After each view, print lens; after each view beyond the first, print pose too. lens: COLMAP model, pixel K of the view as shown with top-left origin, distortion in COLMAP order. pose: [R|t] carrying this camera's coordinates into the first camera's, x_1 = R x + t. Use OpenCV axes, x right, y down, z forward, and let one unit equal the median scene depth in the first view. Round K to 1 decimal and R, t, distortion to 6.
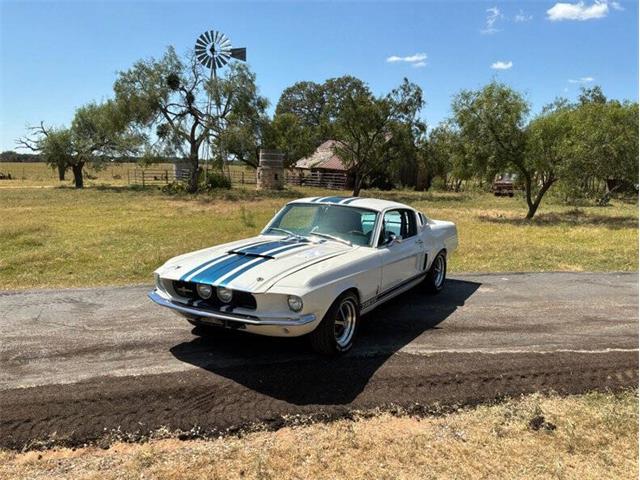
lens RADIAL K [[534.5, 0, 315.7], [0, 534.5, 243.3], [0, 0, 1]] dist [0.070689, -0.123903]
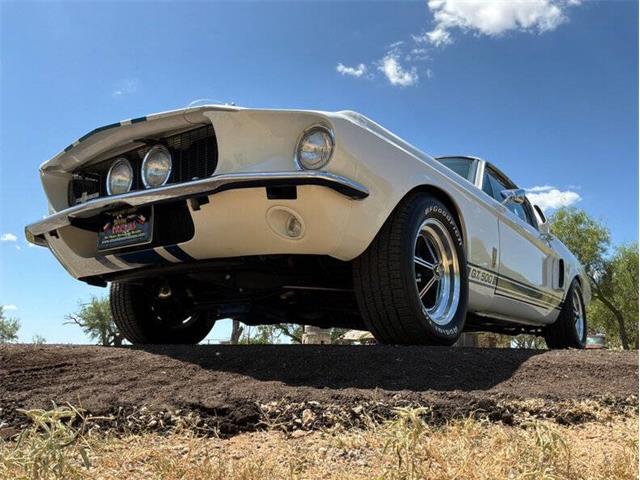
lens RADIAL K [[534.5, 0, 315.6], [0, 534.5, 240.0], [0, 0, 1]] dist [0.070689, -0.123903]
pose [[0.995883, -0.023992, -0.087410, -0.003950], [-0.008370, 0.935873, -0.352238, 0.232573], [0.090255, 0.351520, 0.931820, 0.486198]]
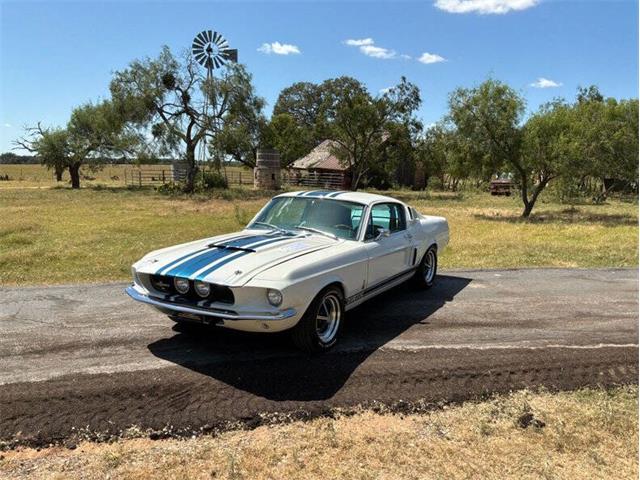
lens RADIAL K [[534.5, 0, 316.6], [0, 534.5, 240.3], [0, 0, 1]] dist [0.070689, -0.123903]
pose [[0.999992, -0.002782, 0.002988, 0.025534], [0.002804, 0.999968, -0.007556, 0.012842], [-0.002967, 0.007564, 0.999967, 0.026433]]
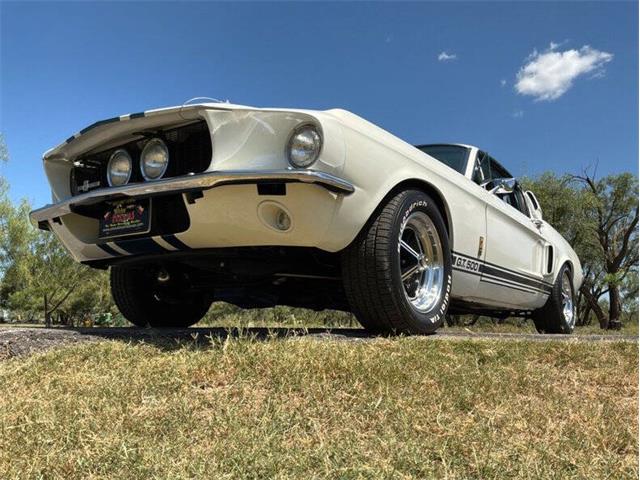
lens RADIAL K [[534.5, 0, 317.6], [0, 534.5, 238.8], [0, 0, 1]] dist [0.070689, -0.123903]
pose [[0.995942, -0.006811, -0.089735, 0.006155], [-0.021646, 0.949728, -0.312328, 0.229340], [0.087351, 0.313004, 0.945726, 0.467260]]
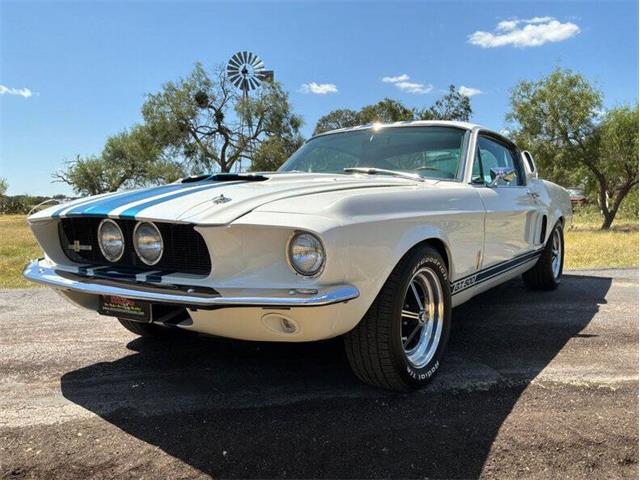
lens RADIAL K [[534.5, 0, 315.7], [0, 534.5, 236.9], [0, 0, 1]] dist [0.070689, -0.123903]
pose [[0.997210, -0.020794, -0.071689, -0.001832], [0.015096, 0.996750, -0.079127, 0.097418], [0.073102, 0.077824, 0.994283, 0.445531]]
